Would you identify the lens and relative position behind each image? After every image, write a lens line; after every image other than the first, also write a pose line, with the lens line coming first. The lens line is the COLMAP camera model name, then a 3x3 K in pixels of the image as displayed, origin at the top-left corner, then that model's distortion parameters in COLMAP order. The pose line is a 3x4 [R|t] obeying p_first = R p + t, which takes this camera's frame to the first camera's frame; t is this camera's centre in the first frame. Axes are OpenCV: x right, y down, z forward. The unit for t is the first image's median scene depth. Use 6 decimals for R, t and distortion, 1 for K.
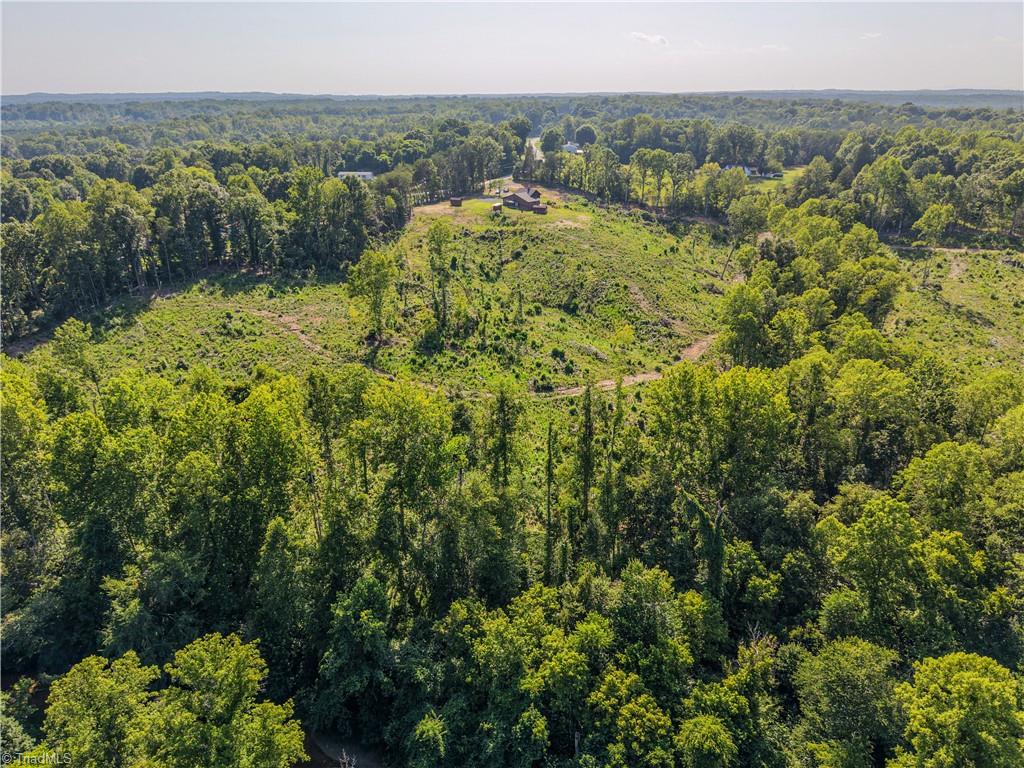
lens RADIAL K [[678.4, 0, 512.1], [0, 678.4, 384.4], [0, 0, 1]] dist [0.020763, -0.015359]
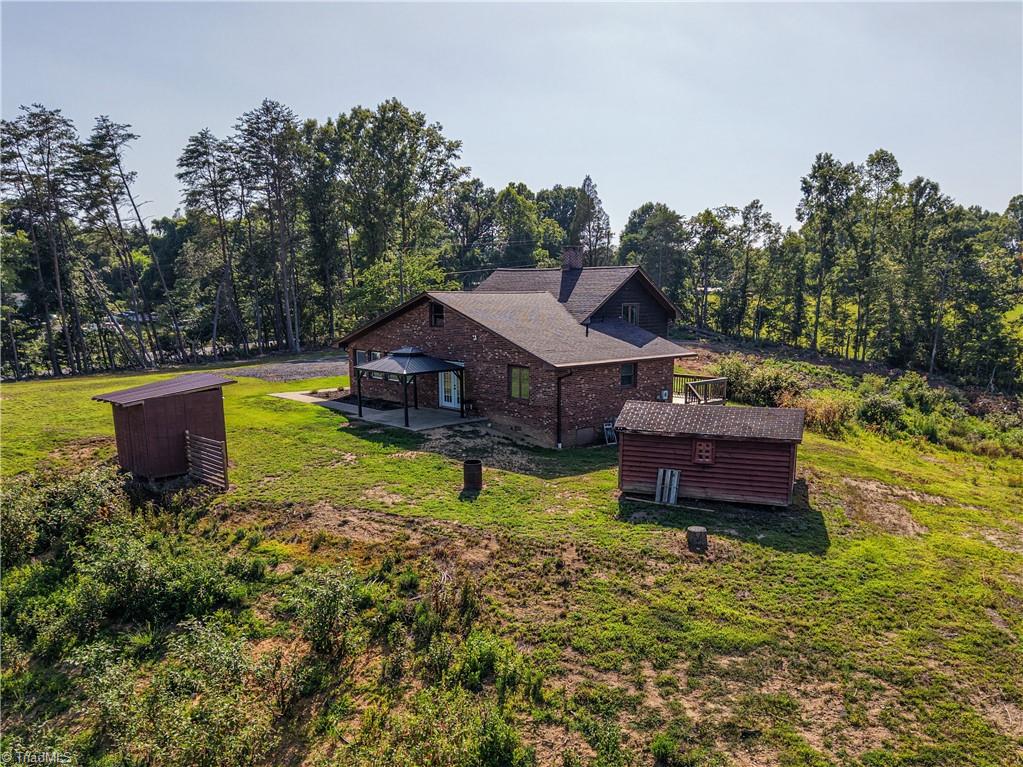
lens RADIAL K [[677.8, 0, 511.3], [0, 677.8, 385.2], [0, 0, 1]] dist [0.020763, -0.015359]
pose [[0.993745, -0.009365, -0.111282, 0.024505], [-0.022783, 0.958518, -0.284119, -0.212121], [0.109326, 0.284877, 0.952309, 0.806671]]
